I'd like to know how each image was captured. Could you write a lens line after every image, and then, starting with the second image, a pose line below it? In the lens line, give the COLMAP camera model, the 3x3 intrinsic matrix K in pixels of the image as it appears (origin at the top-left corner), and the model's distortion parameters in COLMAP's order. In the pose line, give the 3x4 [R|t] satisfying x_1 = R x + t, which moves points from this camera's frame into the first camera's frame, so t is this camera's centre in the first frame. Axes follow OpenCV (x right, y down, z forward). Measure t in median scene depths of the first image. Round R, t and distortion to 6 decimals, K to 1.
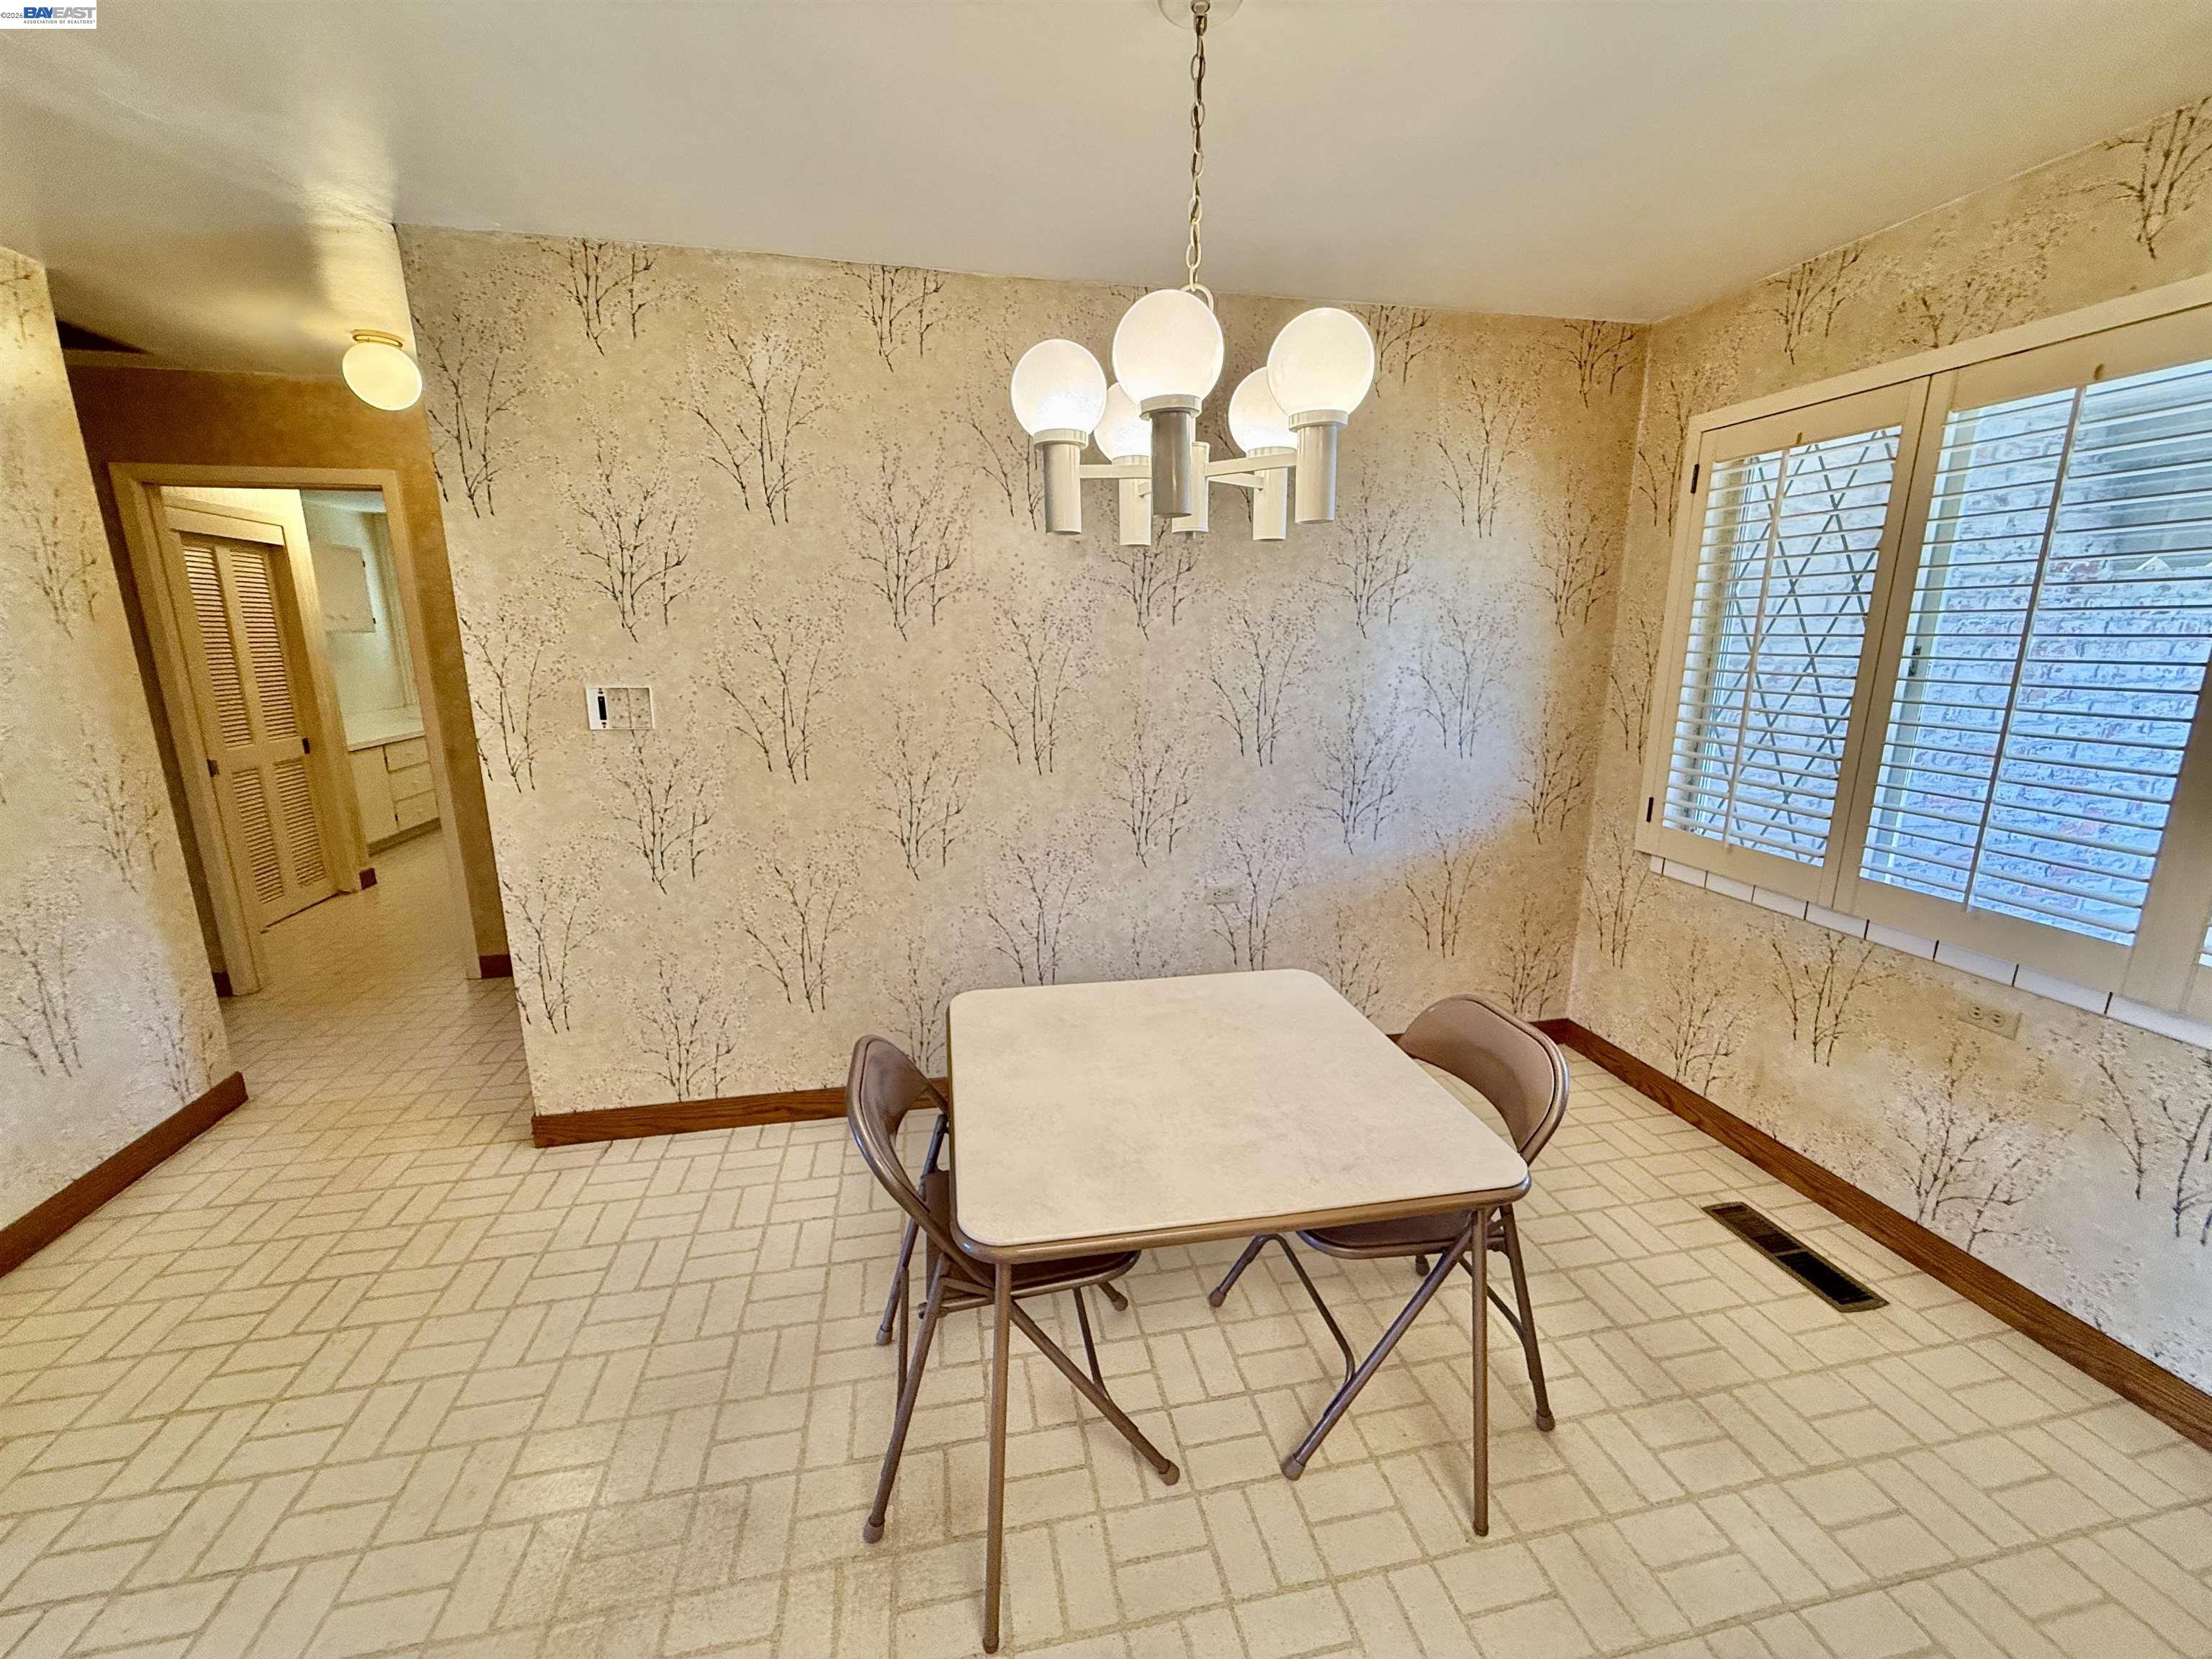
lens RADIAL K [[884.8, 0, 1104.2], [0, 884.8, 841.8], [0, 0, 1]] dist [0.000975, 0.000482]
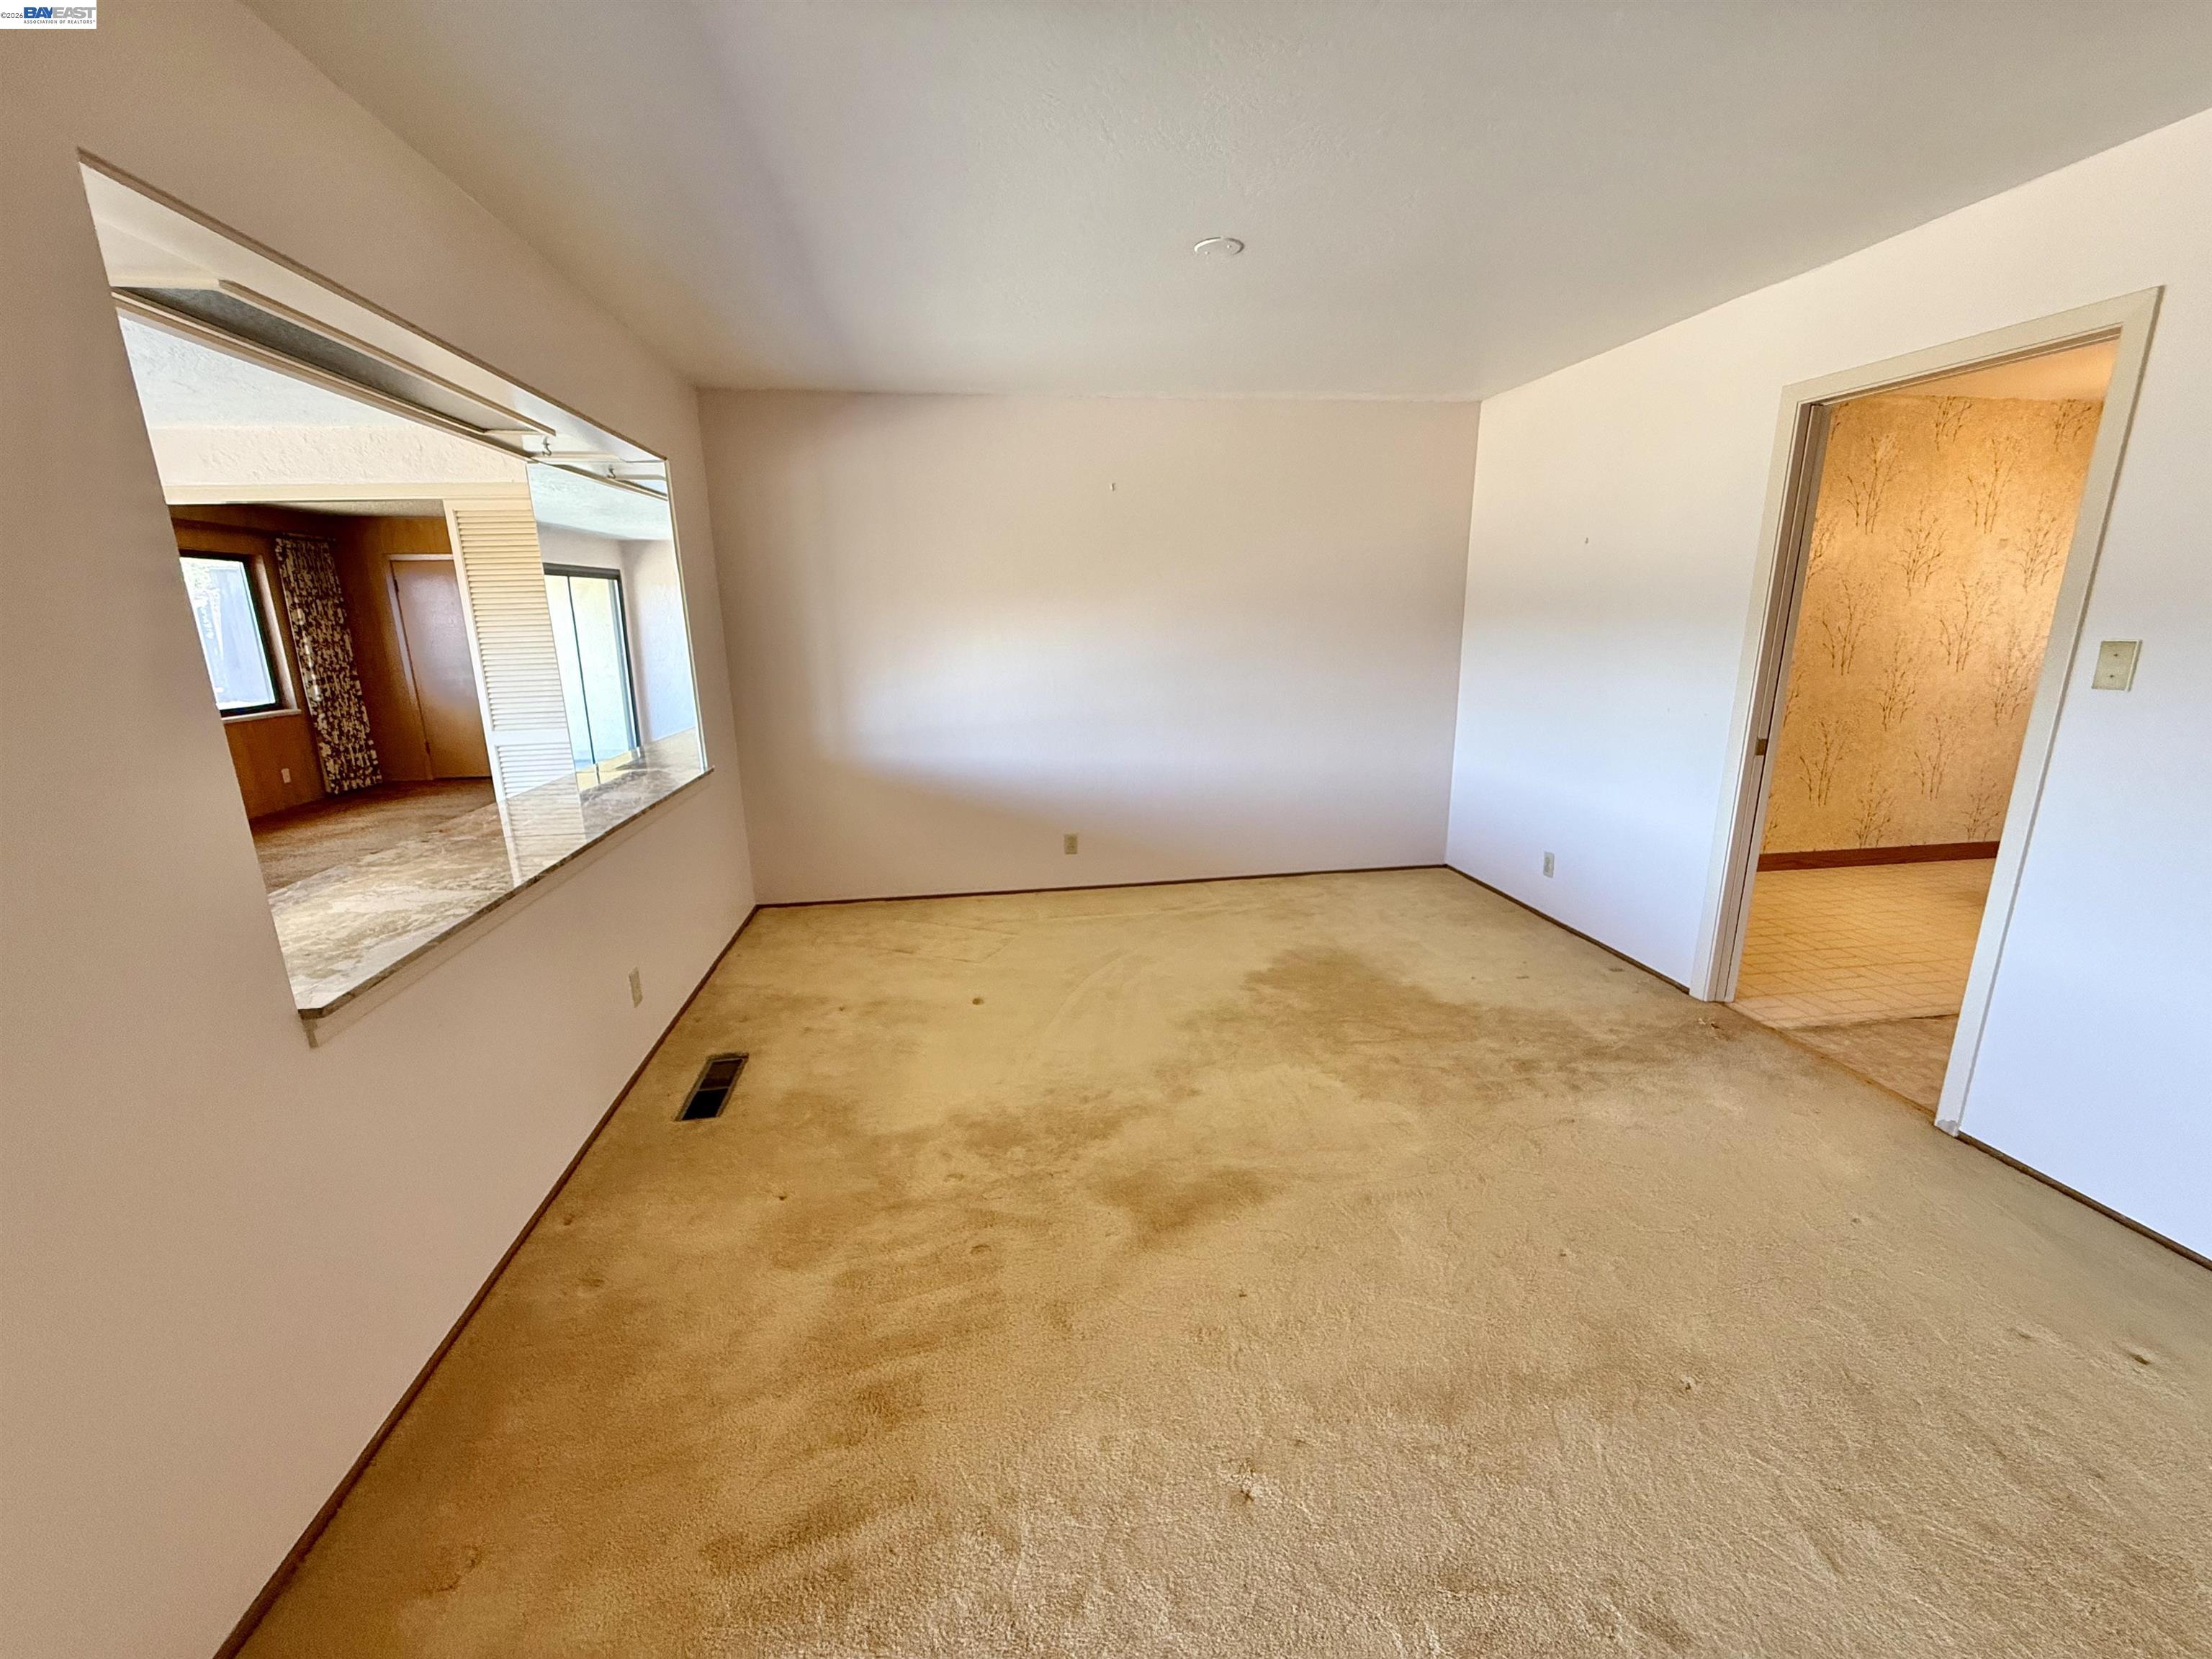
lens RADIAL K [[884.8, 0, 1117.5], [0, 884.8, 818.2], [0, 0, 1]] dist [0.000975, 0.000482]
pose [[0.996551, 0.007414, -0.082651, -1.684885], [-0.005396, 0.999682, 0.024618, 0.192677], [0.082807, -0.024087, 0.996274, -0.955473]]
